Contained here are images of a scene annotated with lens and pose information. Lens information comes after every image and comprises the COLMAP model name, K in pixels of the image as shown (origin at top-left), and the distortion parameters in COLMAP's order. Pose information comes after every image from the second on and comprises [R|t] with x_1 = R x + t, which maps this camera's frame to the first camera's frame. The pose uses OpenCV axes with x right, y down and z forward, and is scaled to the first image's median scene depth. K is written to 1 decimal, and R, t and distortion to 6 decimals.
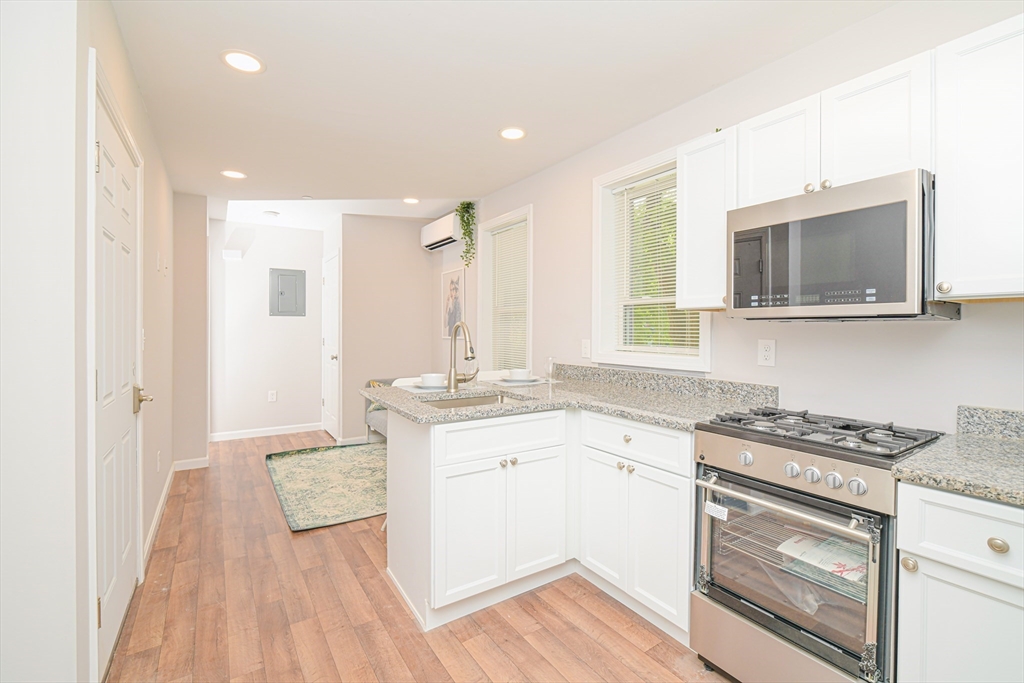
lens RADIAL K [[446.1, 0, 527.8], [0, 446.1, 329.5], [0, 0, 1]] dist [-0.018933, 0.001570]
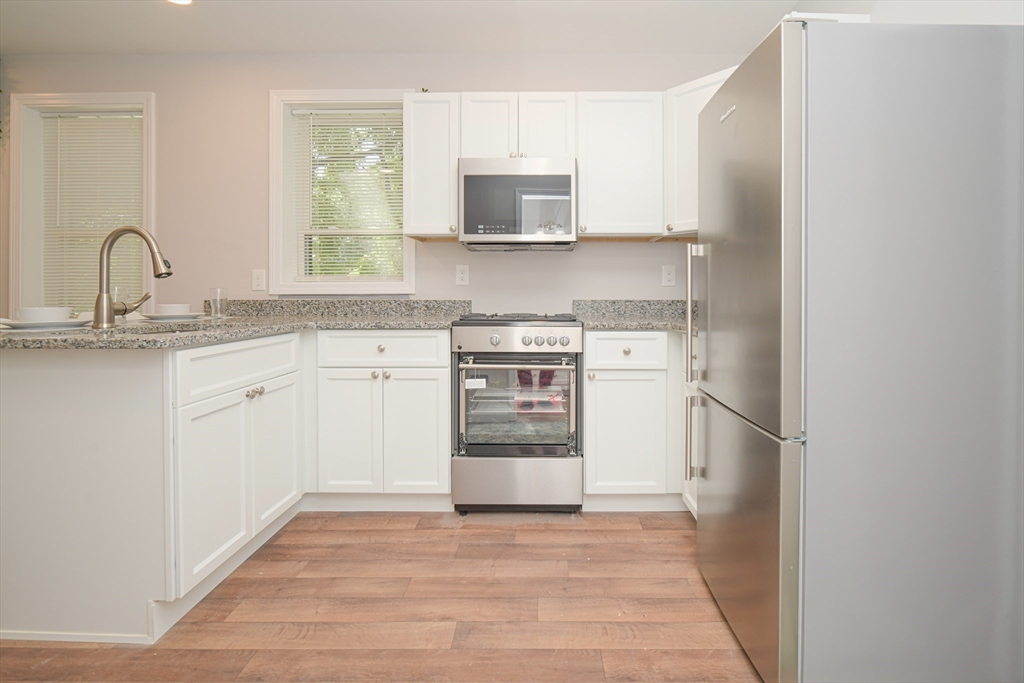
lens RADIAL K [[446.1, 0, 539.0], [0, 446.1, 294.4], [0, 0, 1]] dist [-0.018933, 0.001570]
pose [[0.568636, -0.006068, 0.822567, -0.435584], [0.004224, 0.999981, 0.004457, 0.111058], [-0.822579, 0.000940, 0.568651, 0.078765]]
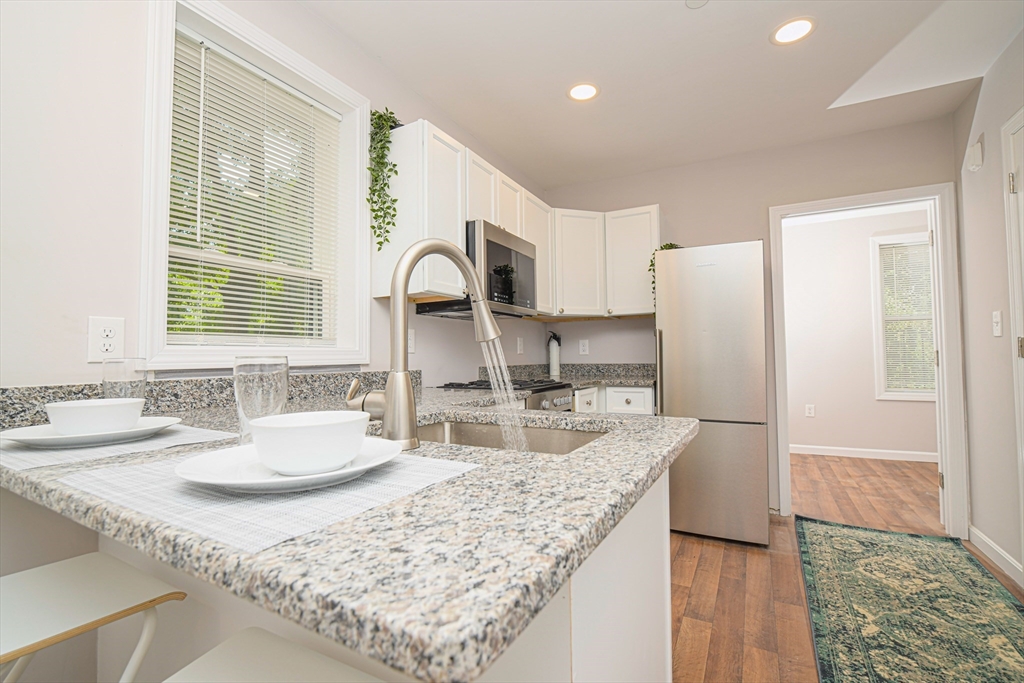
lens RADIAL K [[446.1, 0, 515.5], [0, 446.1, 342.4], [0, 0, 1]] dist [-0.018933, 0.001570]
pose [[-0.445669, 0.030520, 0.894678, -0.614362], [0.009492, 0.999524, -0.029369, 0.096769], [-0.895148, -0.004597, -0.445746, 1.346520]]
